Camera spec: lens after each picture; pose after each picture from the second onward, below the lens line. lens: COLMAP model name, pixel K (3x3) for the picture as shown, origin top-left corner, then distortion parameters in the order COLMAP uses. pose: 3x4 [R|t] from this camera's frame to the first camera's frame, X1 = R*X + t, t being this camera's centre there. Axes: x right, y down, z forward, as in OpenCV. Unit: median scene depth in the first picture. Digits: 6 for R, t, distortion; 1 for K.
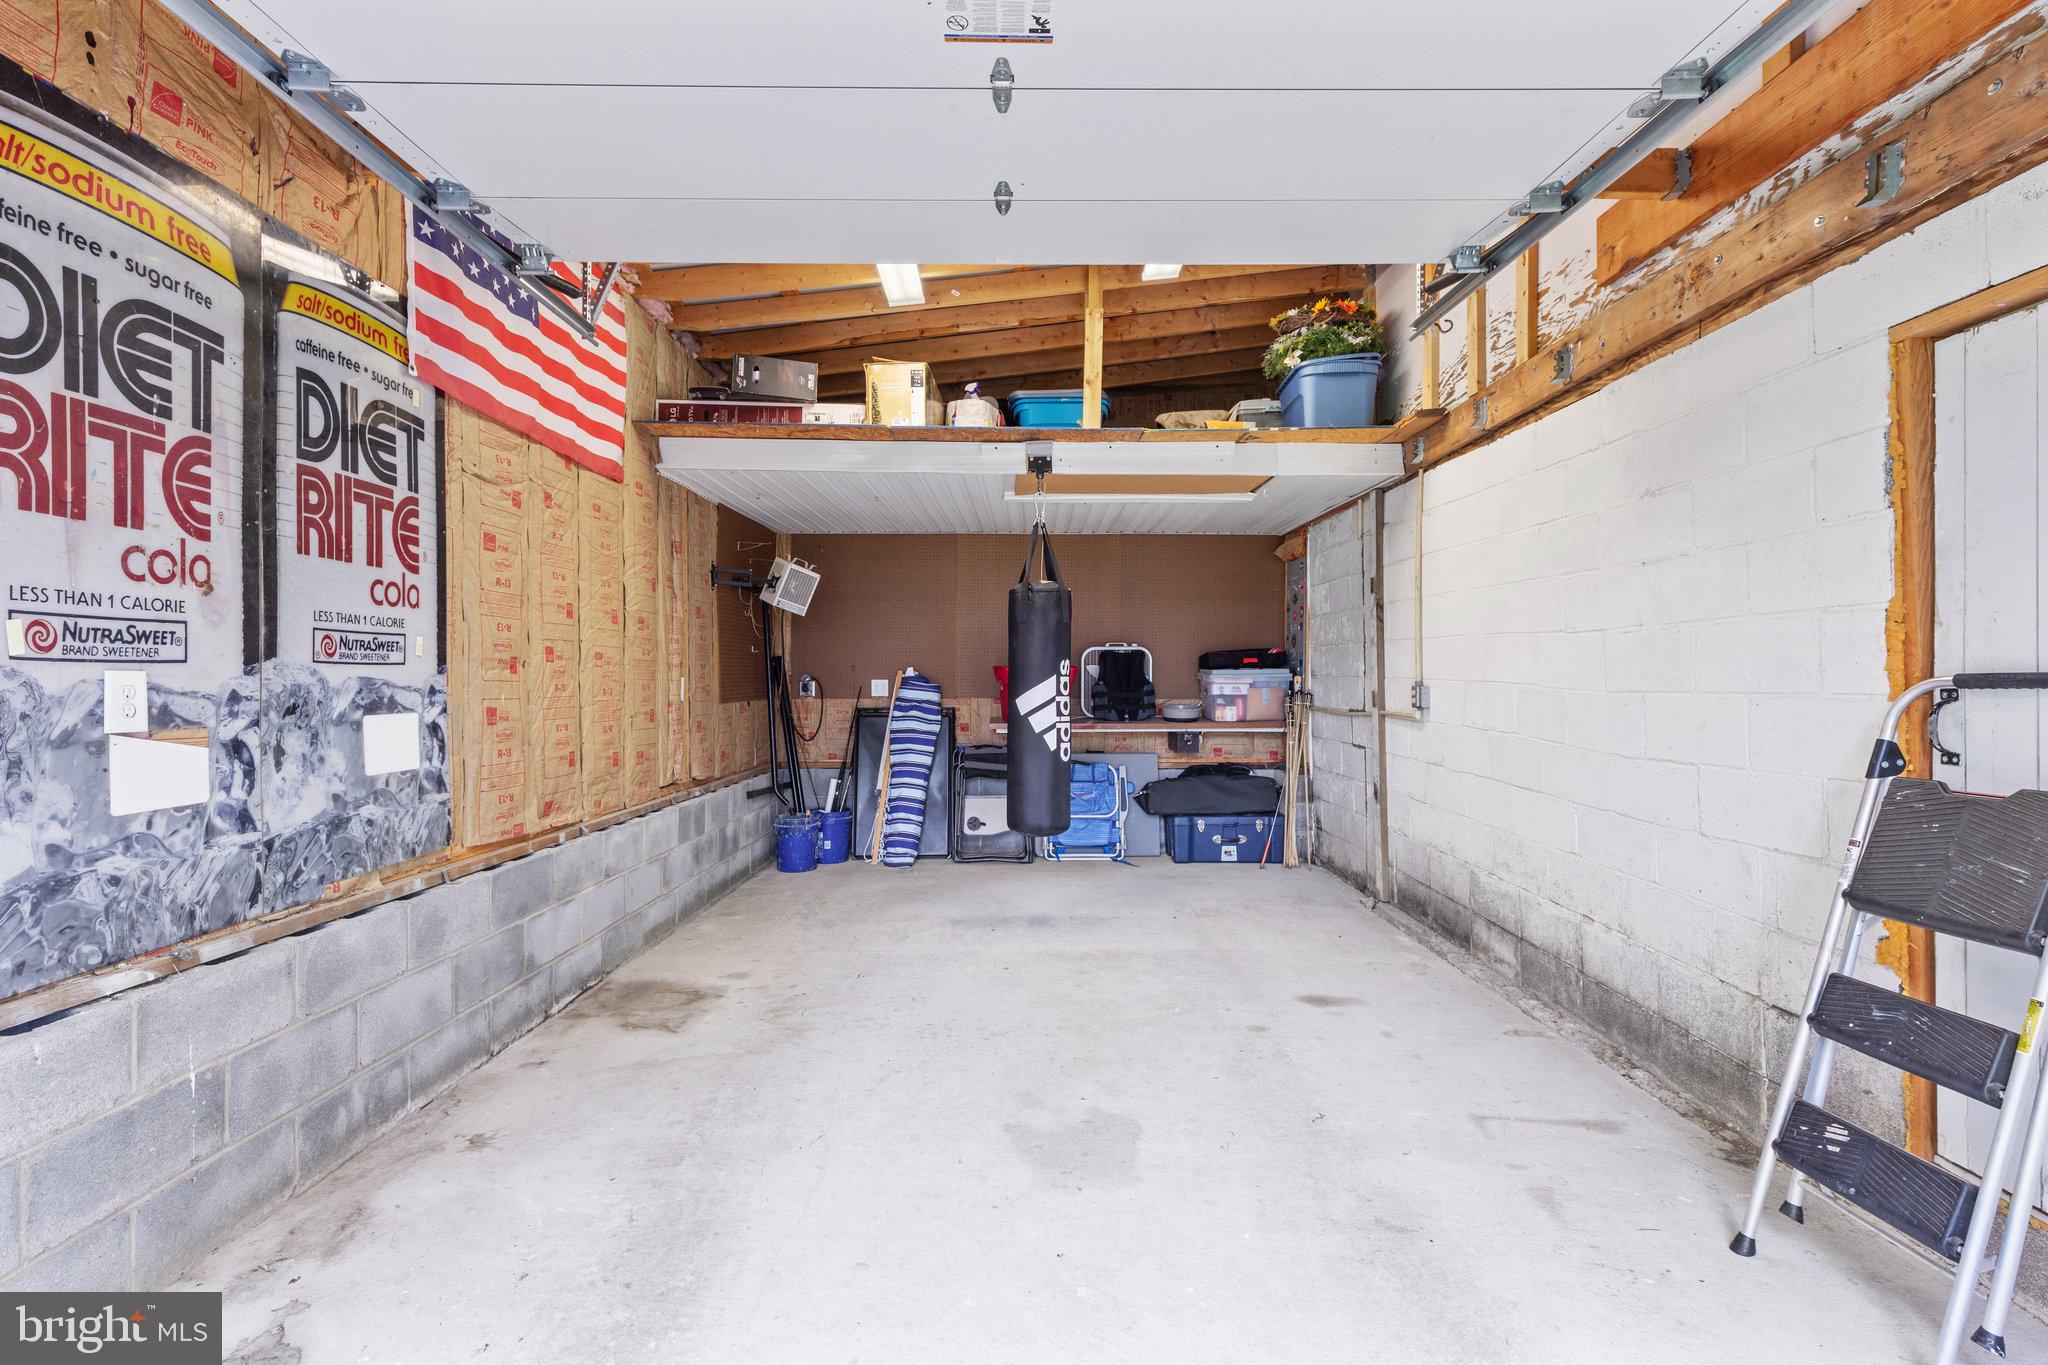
lens RADIAL K [[919.5, 0, 1024.2], [0, 919.5, 682.6], [0, 0, 1]] dist [0.001104, 0.000183]
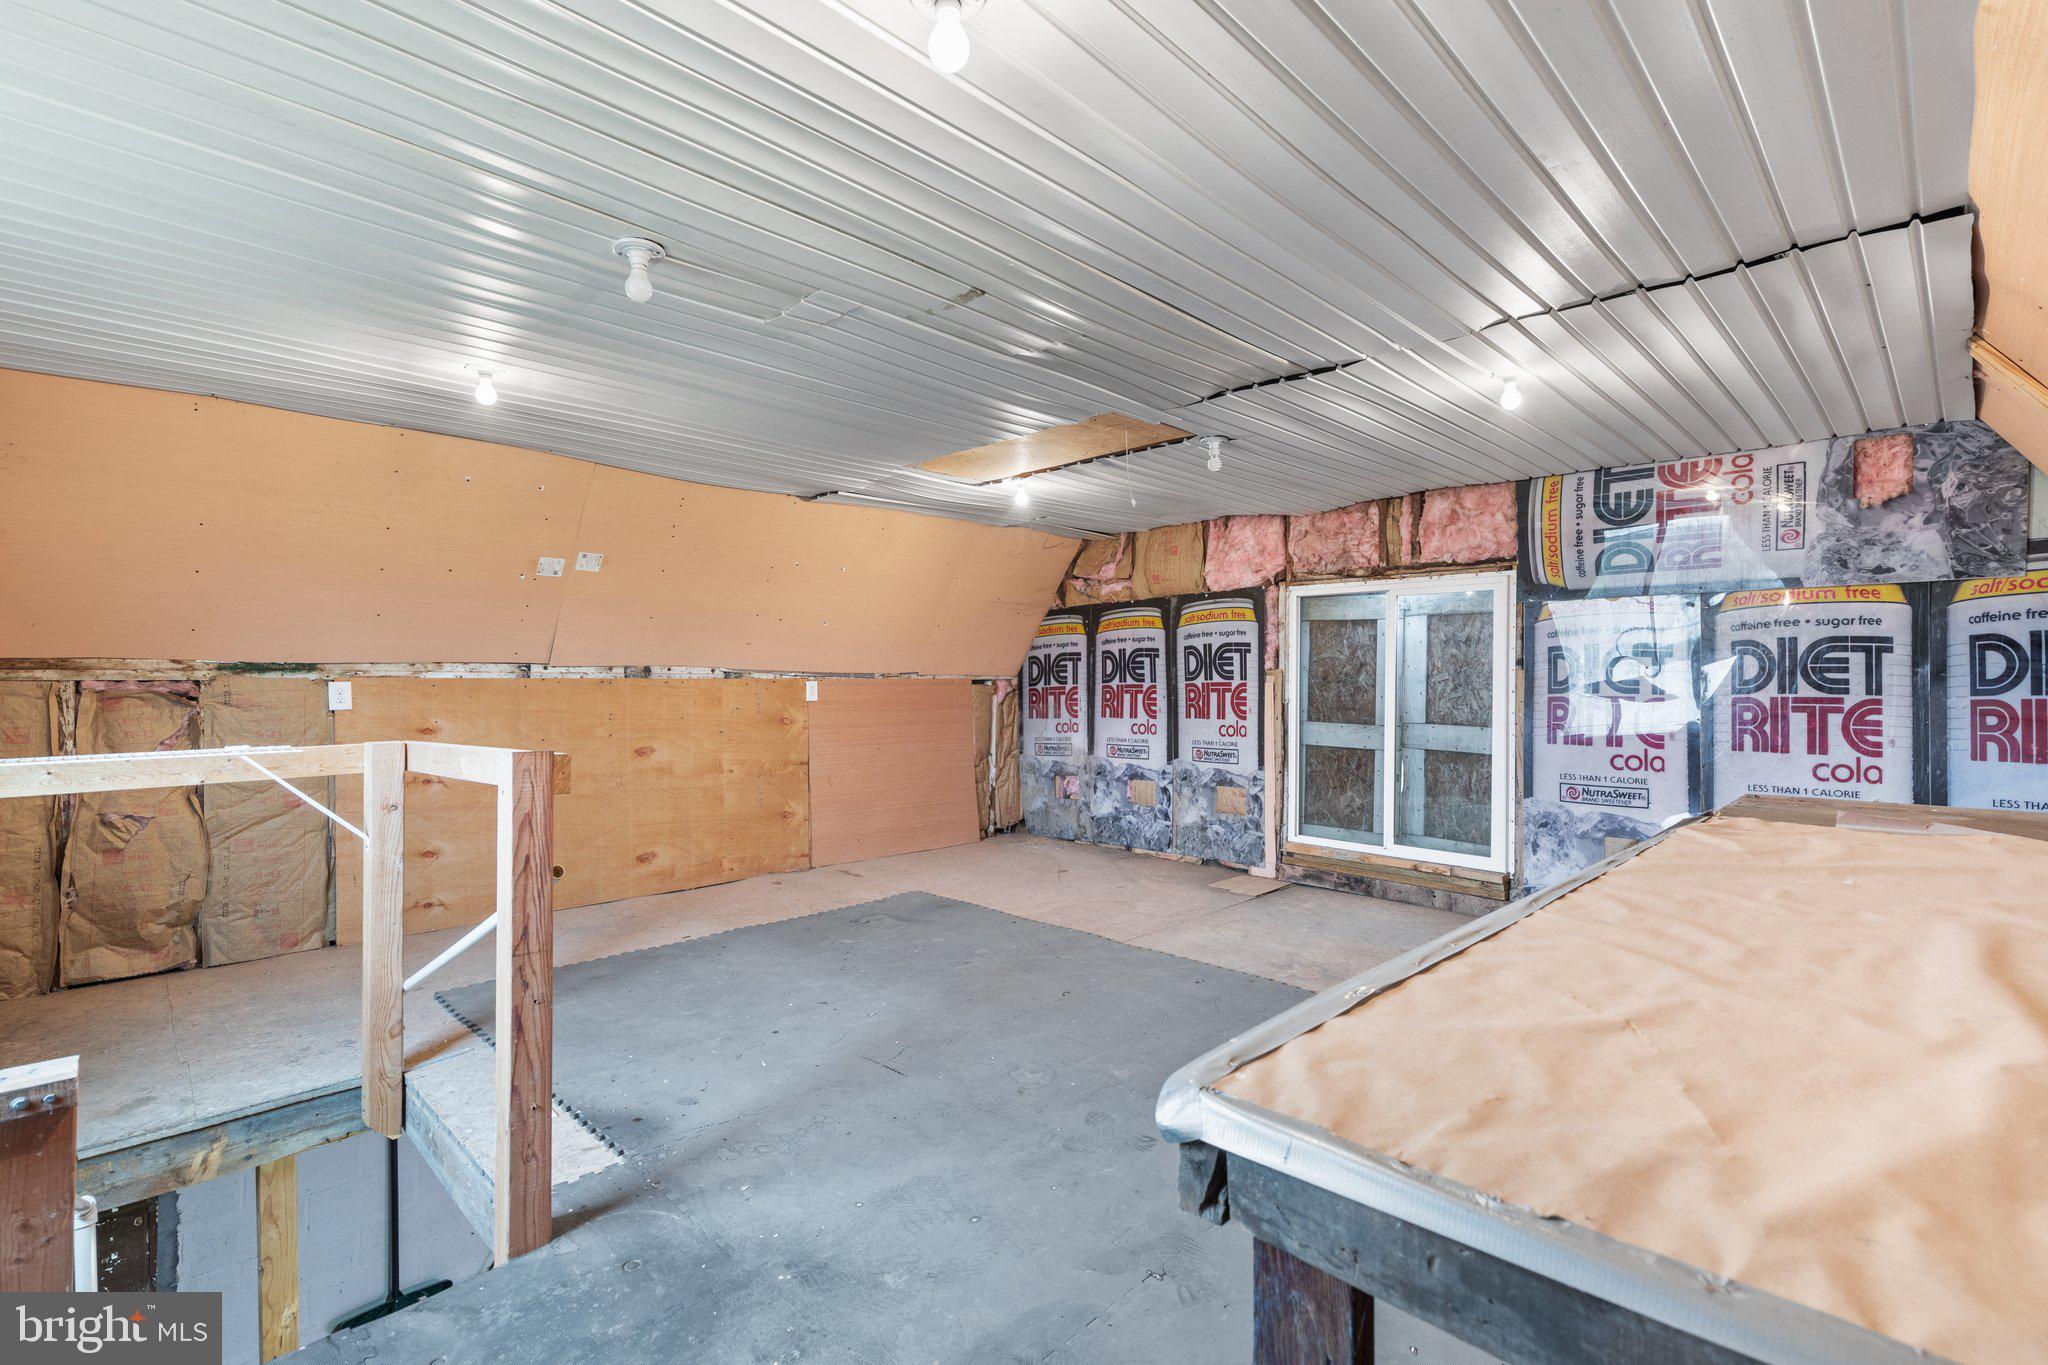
lens RADIAL K [[919.5, 0, 1025.0], [0, 919.5, 689.8], [0, 0, 1]] dist [0.001104, 0.000183]
pose [[-0.721126, -0.005764, -0.692780, 1.301372], [-0.004729, 0.999983, -0.003397, -0.207223], [0.692788, 0.000826, -0.721141, 2.513004]]
